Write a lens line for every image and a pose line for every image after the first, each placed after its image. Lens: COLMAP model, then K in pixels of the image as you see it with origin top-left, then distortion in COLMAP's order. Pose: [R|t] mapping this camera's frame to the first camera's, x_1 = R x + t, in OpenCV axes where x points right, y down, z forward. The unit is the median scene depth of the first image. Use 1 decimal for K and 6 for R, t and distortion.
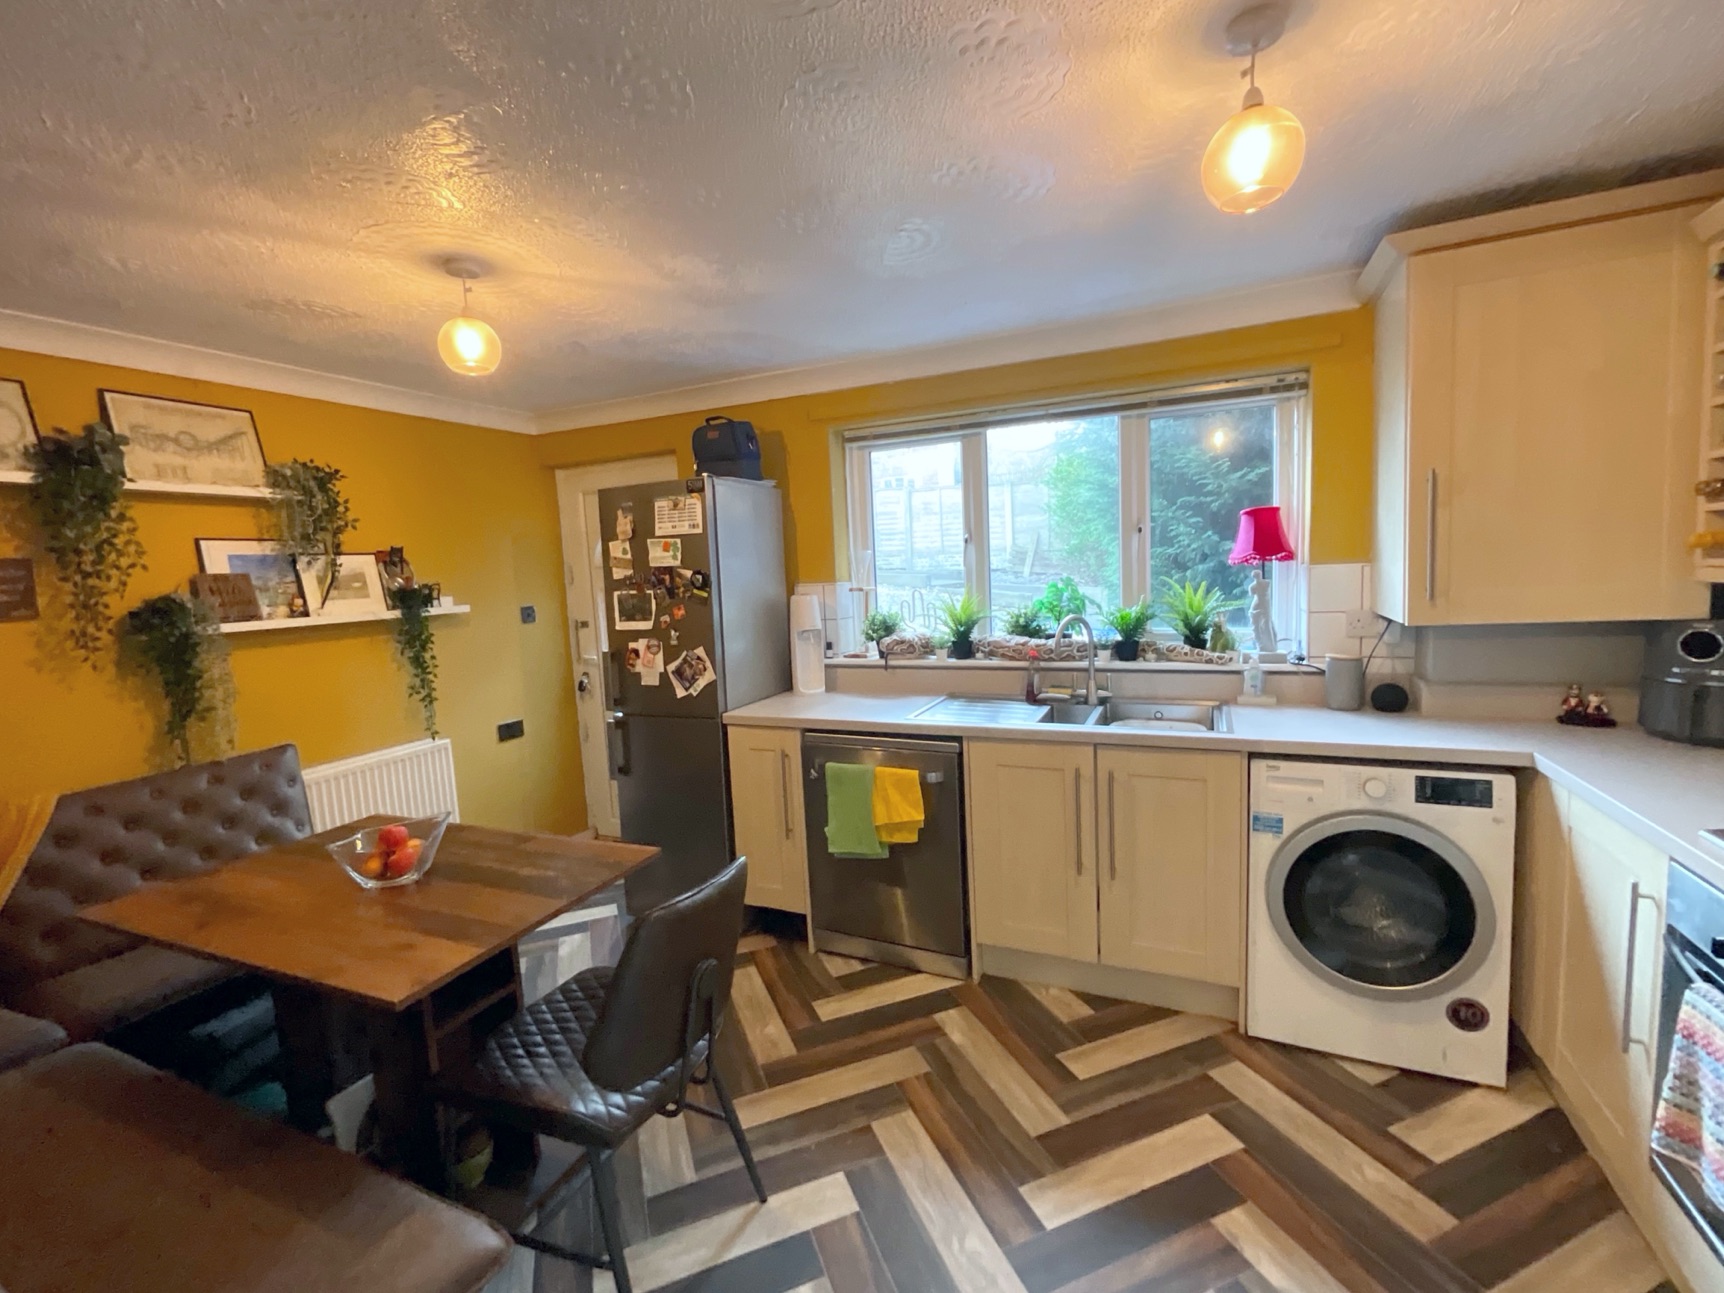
lens RADIAL K [[750.7, 0, 861.7], [0, 750.7, 644.5], [0, 0, 1]] dist [-0.003528, 0.000792]
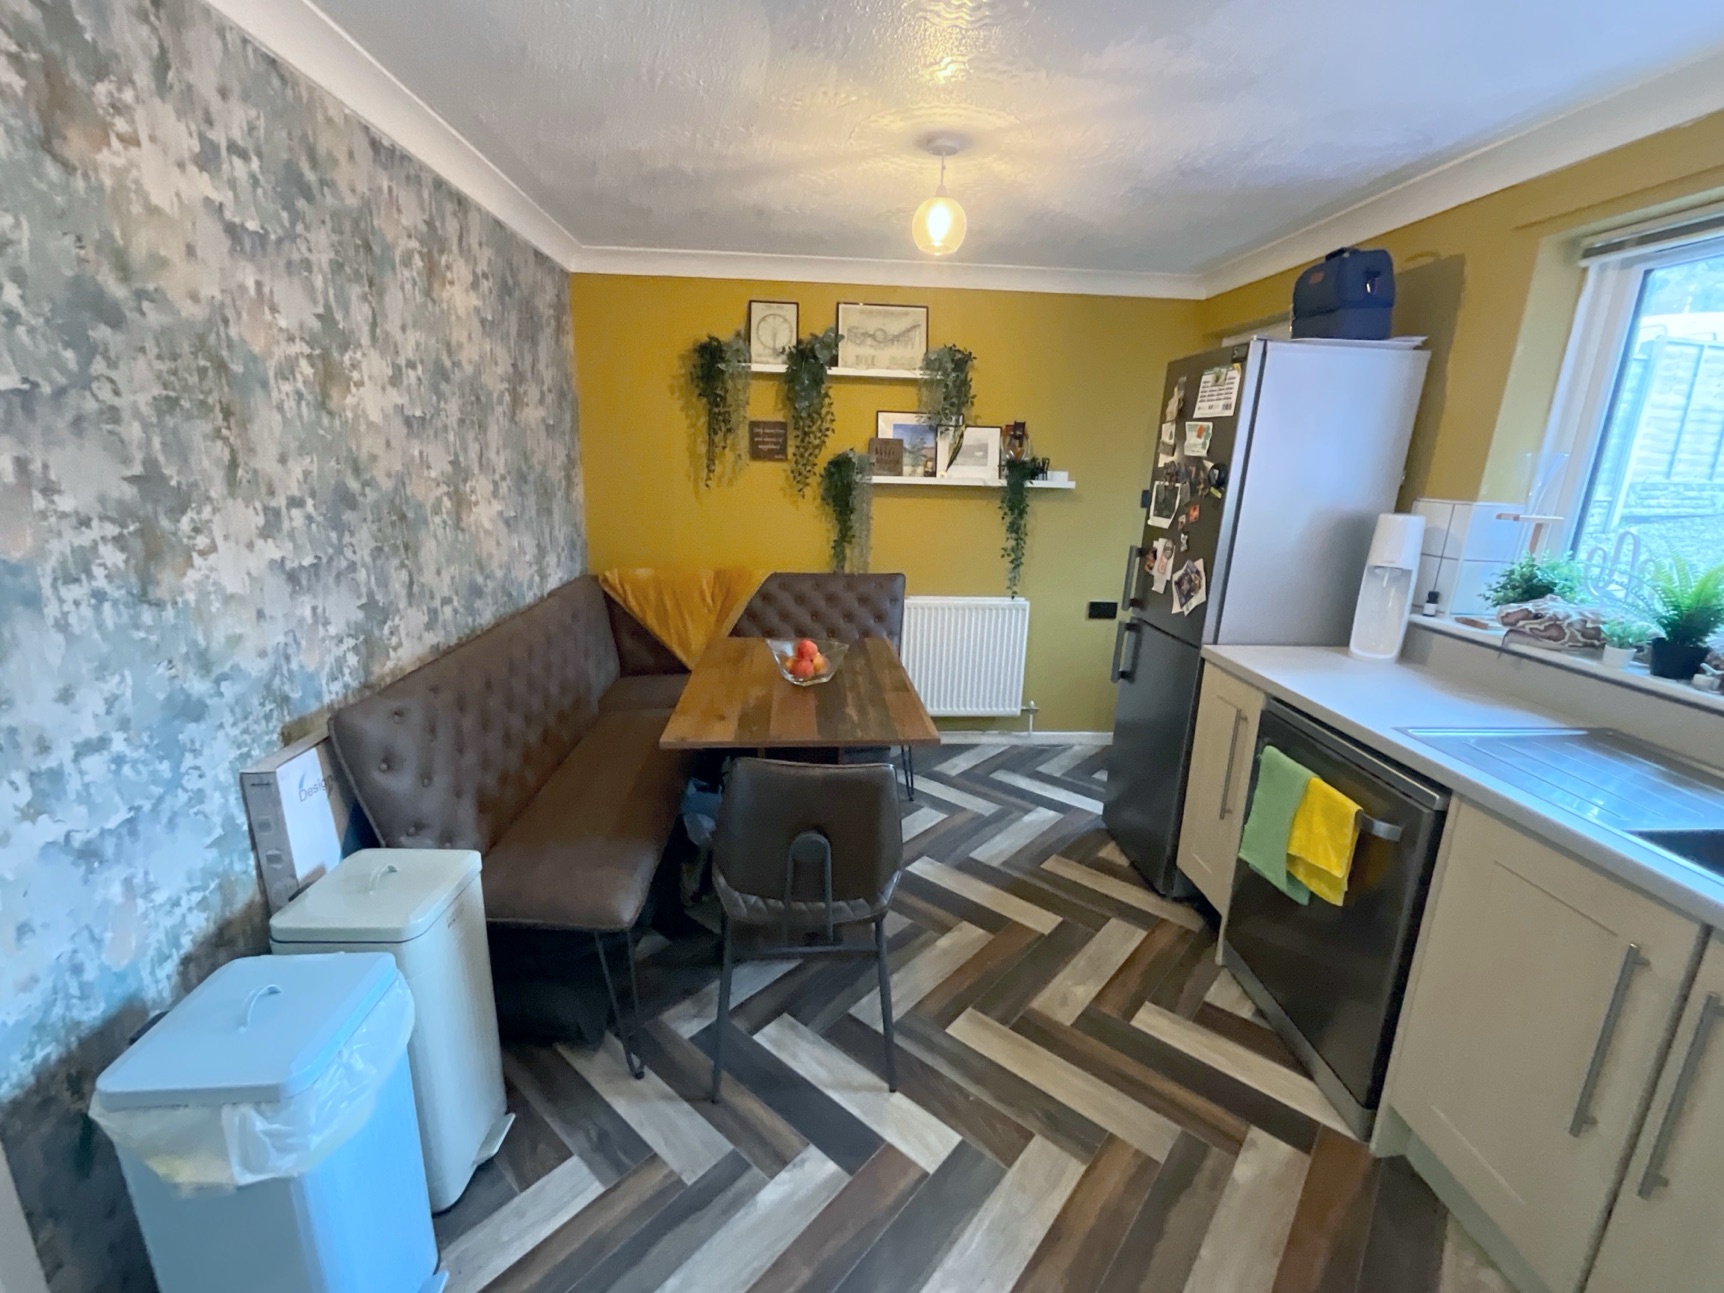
lens RADIAL K [[750.7, 0, 869.5], [0, 750.7, 647.9], [0, 0, 1]] dist [-0.003528, 0.000792]
pose [[0.469644, 0.282107, -0.836571, 0.344118], [-0.143839, 0.959362, 0.242765, -0.052932], [0.871060, 0.006318, 0.491137, 0.294432]]
